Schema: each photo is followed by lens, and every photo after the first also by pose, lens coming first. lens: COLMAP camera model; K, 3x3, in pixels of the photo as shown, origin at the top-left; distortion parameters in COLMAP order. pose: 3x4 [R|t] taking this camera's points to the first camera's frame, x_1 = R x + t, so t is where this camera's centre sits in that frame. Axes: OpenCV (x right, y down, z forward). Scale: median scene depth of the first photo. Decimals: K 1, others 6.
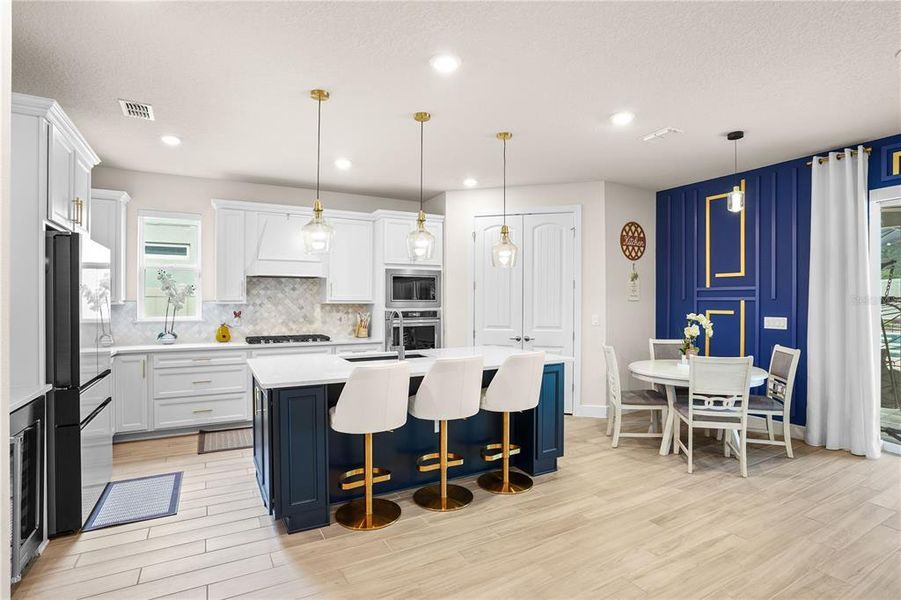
lens RADIAL K [[500.1, 0, 448.7], [0, 500.1, 300.3], [0, 0, 1]] dist [-0.006445, 0.003310]
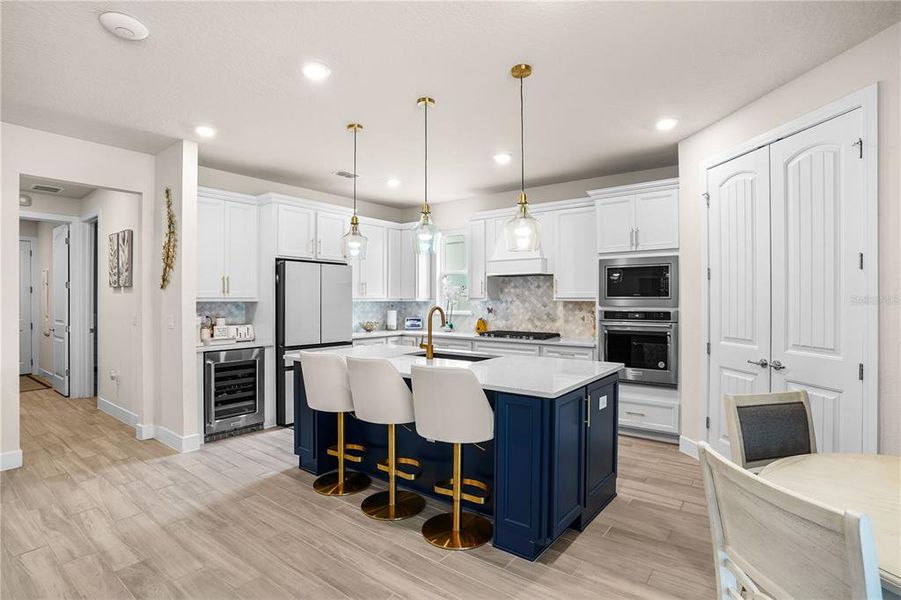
lens RADIAL K [[474.8, 0, 447.0], [0, 474.8, 298.1], [0, 0, 1]] dist [-0.048655, 0.000443]
pose [[0.319647, -0.005646, -0.947520, 0.552198], [-0.000532, 0.999981, -0.006138, 0.006313], [0.947536, 0.002467, 0.319638, 0.520321]]
